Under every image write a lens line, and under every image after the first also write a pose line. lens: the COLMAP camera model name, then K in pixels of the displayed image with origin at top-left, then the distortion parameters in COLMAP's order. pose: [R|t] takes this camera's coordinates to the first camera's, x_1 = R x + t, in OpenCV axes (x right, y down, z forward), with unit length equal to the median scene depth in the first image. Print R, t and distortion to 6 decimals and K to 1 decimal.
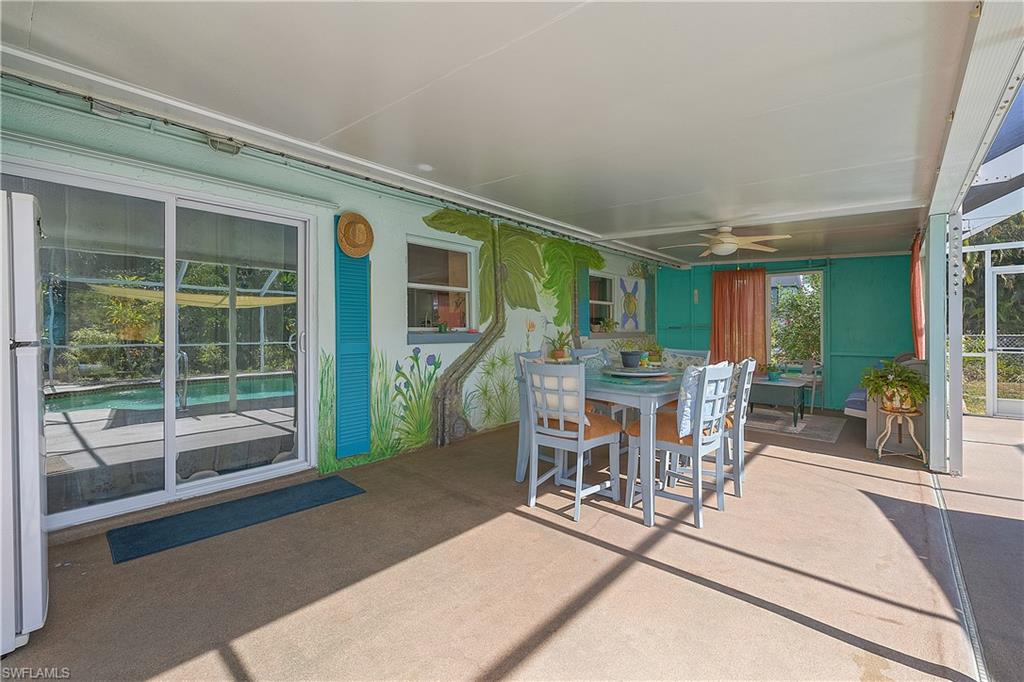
lens RADIAL K [[438.5, 0, 513.2], [0, 438.5, 337.3], [0, 0, 1]] dist [0.000227, 0.000099]
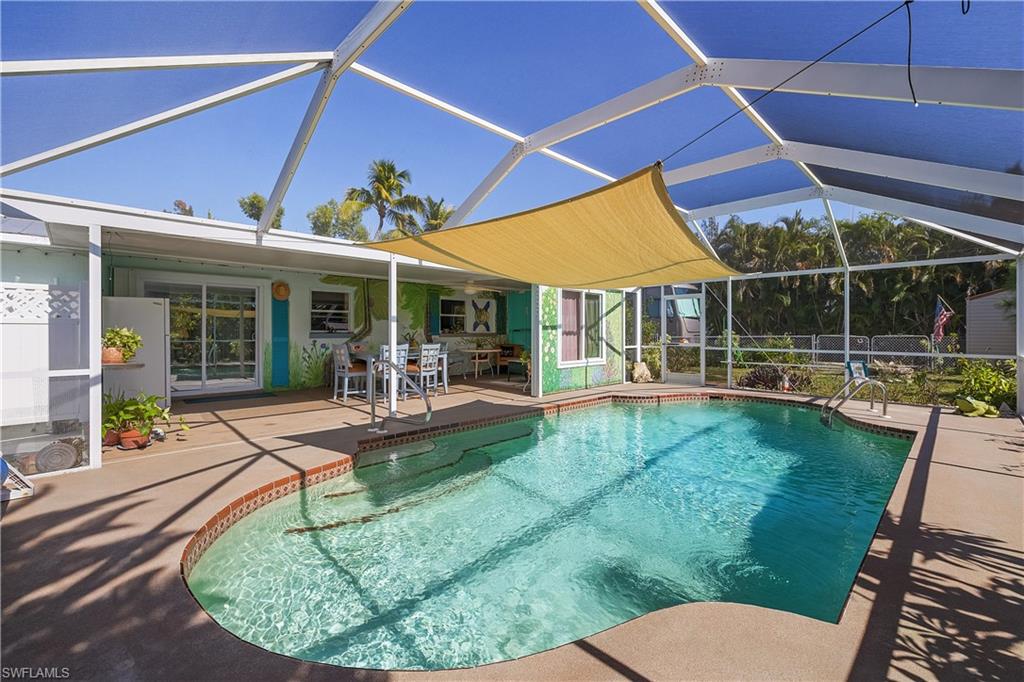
lens RADIAL K [[438.5, 0, 513.2], [0, 438.5, 337.3], [0, 0, 1]] dist [0.000227, 0.000099]
pose [[0.998184, 0.007734, -0.059740, 0.863445], [-0.007631, 0.999969, 0.001952, -0.000797], [0.059754, -0.001492, 0.998212, -1.067405]]
